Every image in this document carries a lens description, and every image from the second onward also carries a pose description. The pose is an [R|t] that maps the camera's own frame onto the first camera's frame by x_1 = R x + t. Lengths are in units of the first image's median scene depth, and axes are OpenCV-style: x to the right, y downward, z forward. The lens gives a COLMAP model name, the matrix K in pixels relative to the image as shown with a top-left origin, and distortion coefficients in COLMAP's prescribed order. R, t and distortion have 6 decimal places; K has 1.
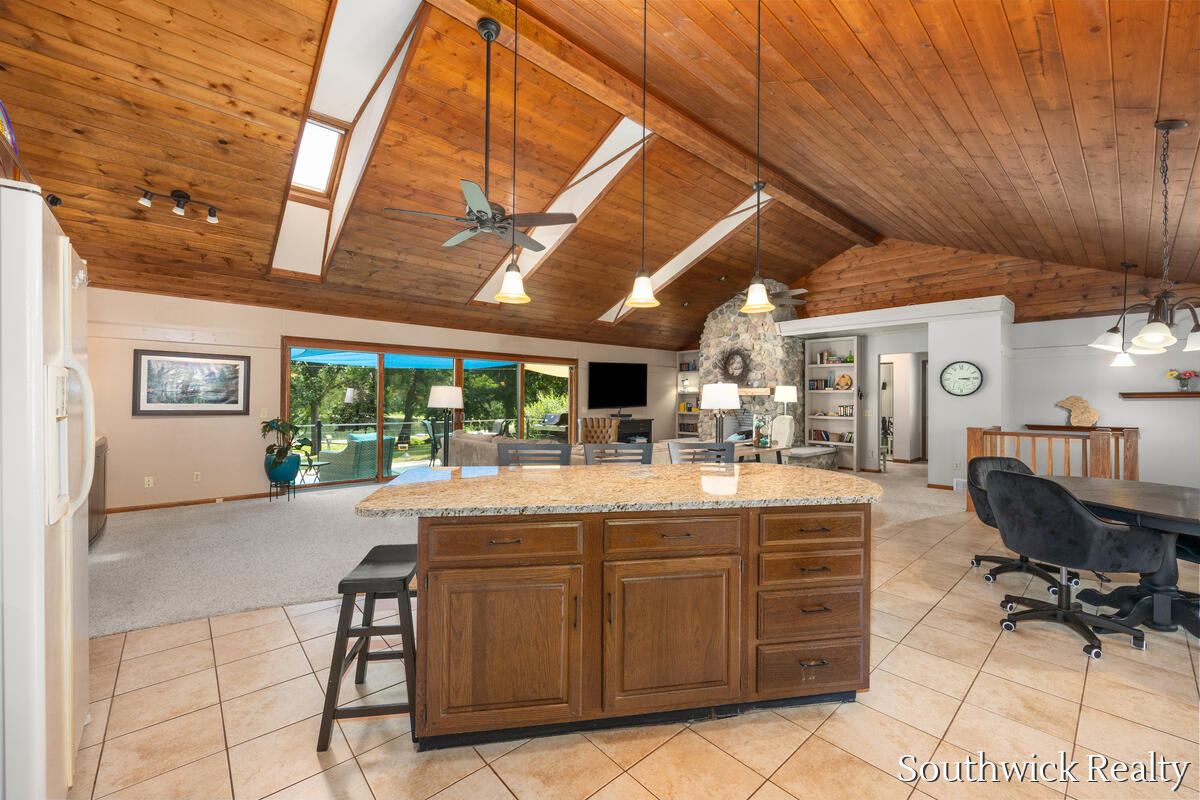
lens RADIAL K [[480.0, 0, 602.9], [0, 480.0, 397.6], [0, 0, 1]] dist [-0.005492, -0.000166]
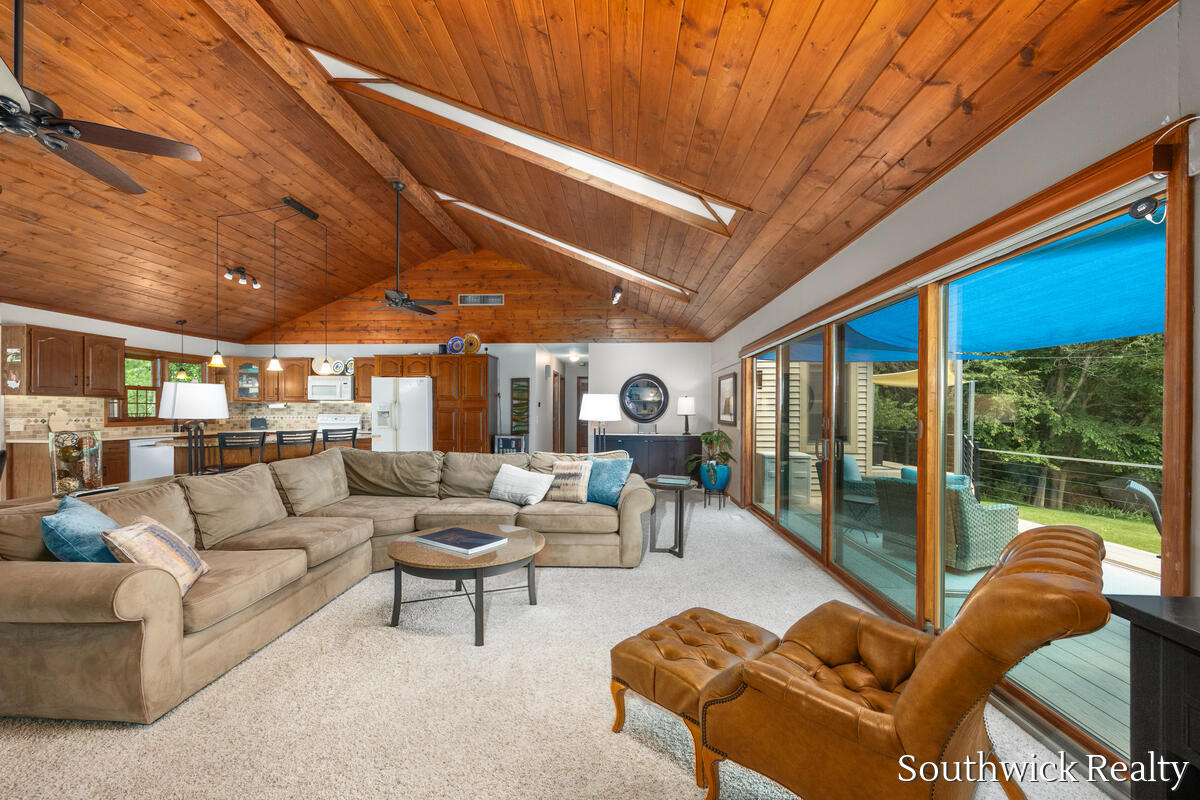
lens RADIAL K [[480.0, 0, 583.1], [0, 480.0, 413.4], [0, 0, 1]] dist [-0.005492, -0.000166]
pose [[-0.714564, -0.006230, -0.699542, 0.178277], [-0.004574, 0.999981, -0.004233, 0.008948], [0.699555, 0.000175, -0.714579, 1.004880]]
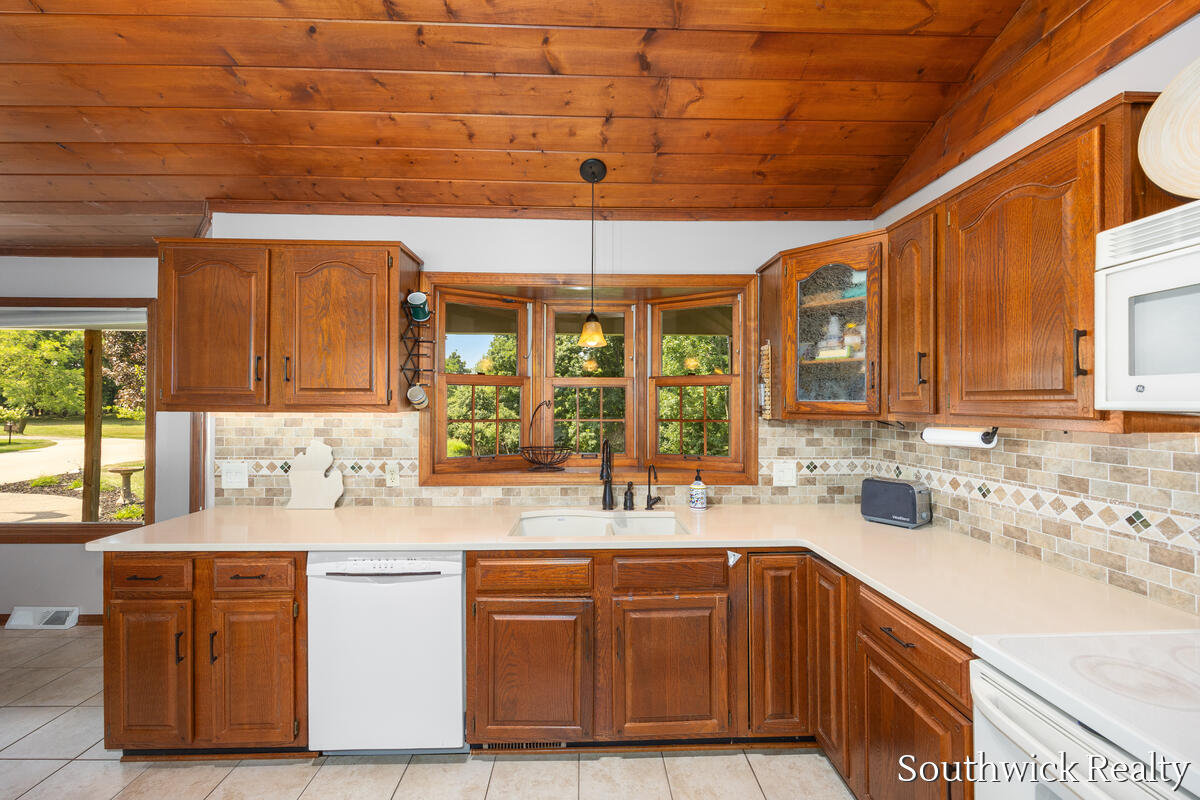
lens RADIAL K [[480.0, 0, 599.8], [0, 480.0, 400.2], [0, 0, 1]] dist [-0.005492, -0.000166]
pose [[-0.764407, -0.004927, 0.644715, -0.068256], [-0.013601, 0.999871, -0.008485, -0.019073], [-0.644590, -0.015255, -0.764376, 0.156604]]
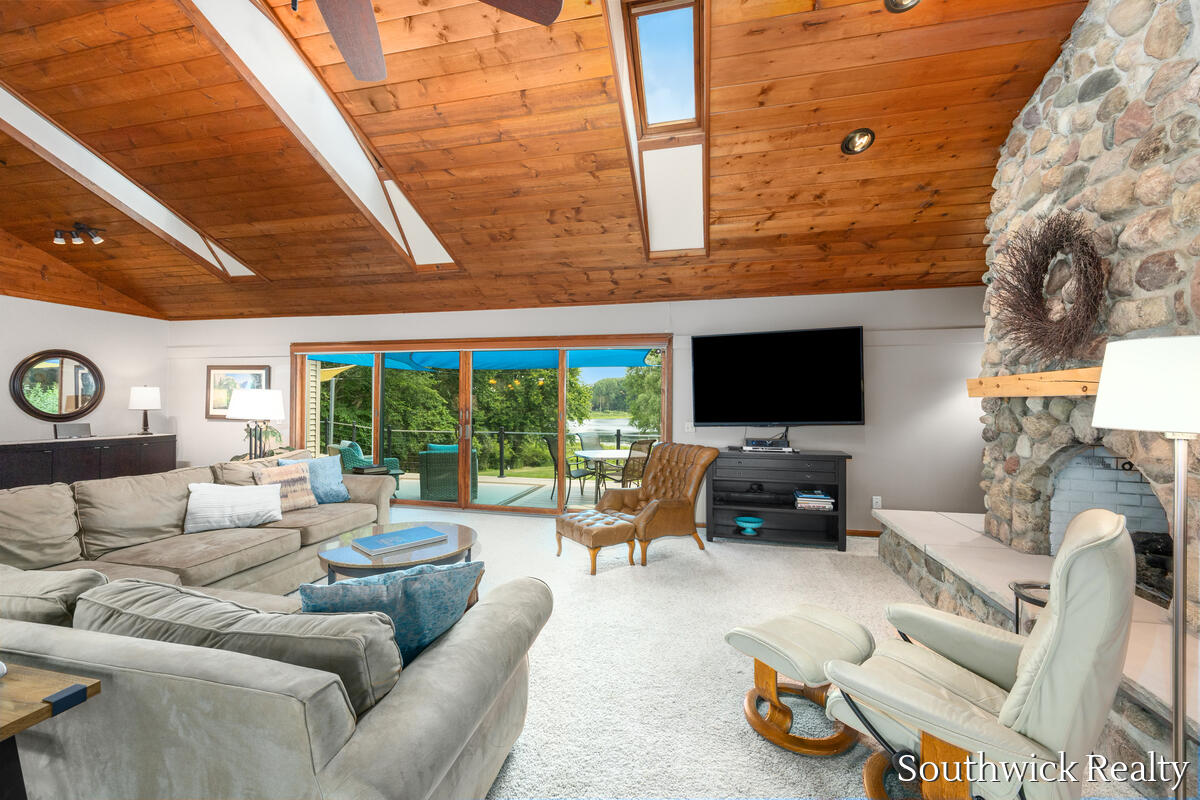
lens RADIAL K [[480.0, 0, 593.7], [0, 480.0, 402.6], [0, 0, 1]] dist [-0.005492, -0.000166]
pose [[0.571823, -0.002420, -0.820374, 0.356381], [0.001115, 0.999997, -0.002173, -0.000600], [0.820376, 0.000328, 0.571824, 0.643852]]
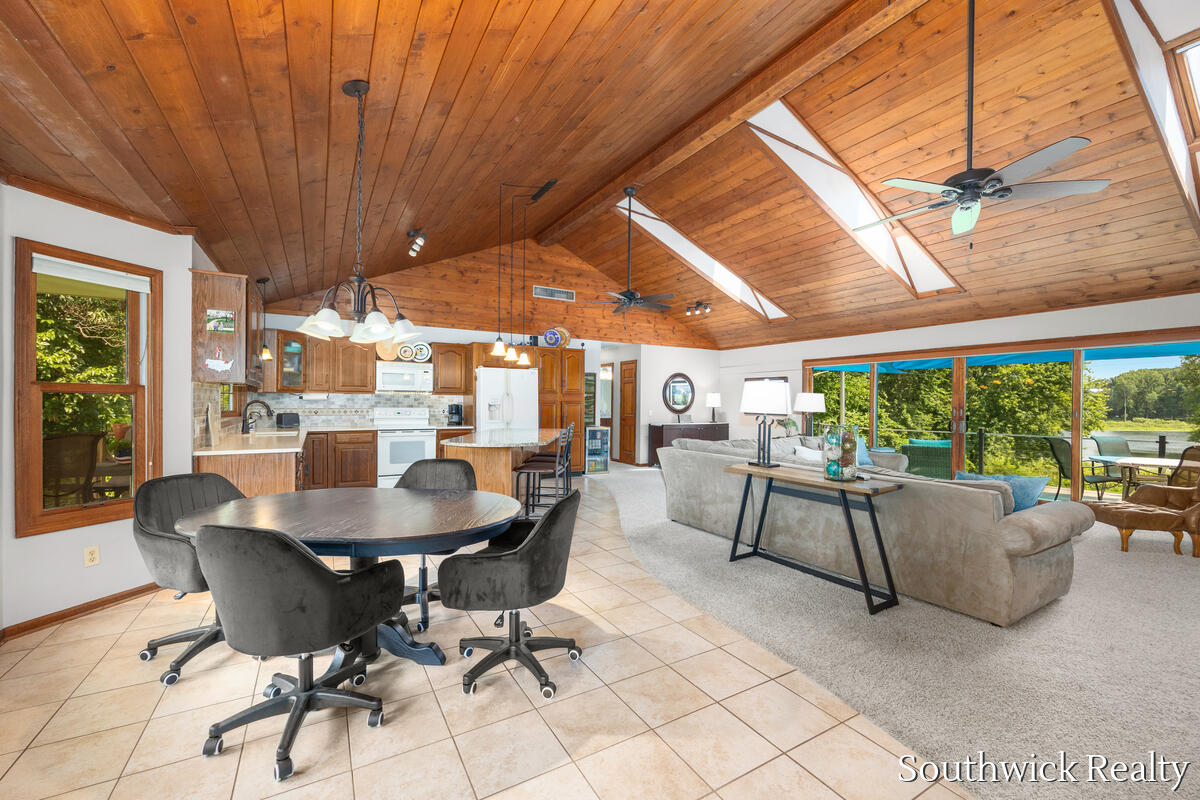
lens RADIAL K [[480.0, 0, 596.4], [0, 480.0, 408.0], [0, 0, 1]] dist [-0.005492, -0.000166]
pose [[-0.213360, 0.002365, -0.976971, 0.575376], [-0.002215, 0.999993, 0.002905, 0.006546], [0.976971, 0.002783, -0.213354, 0.479530]]
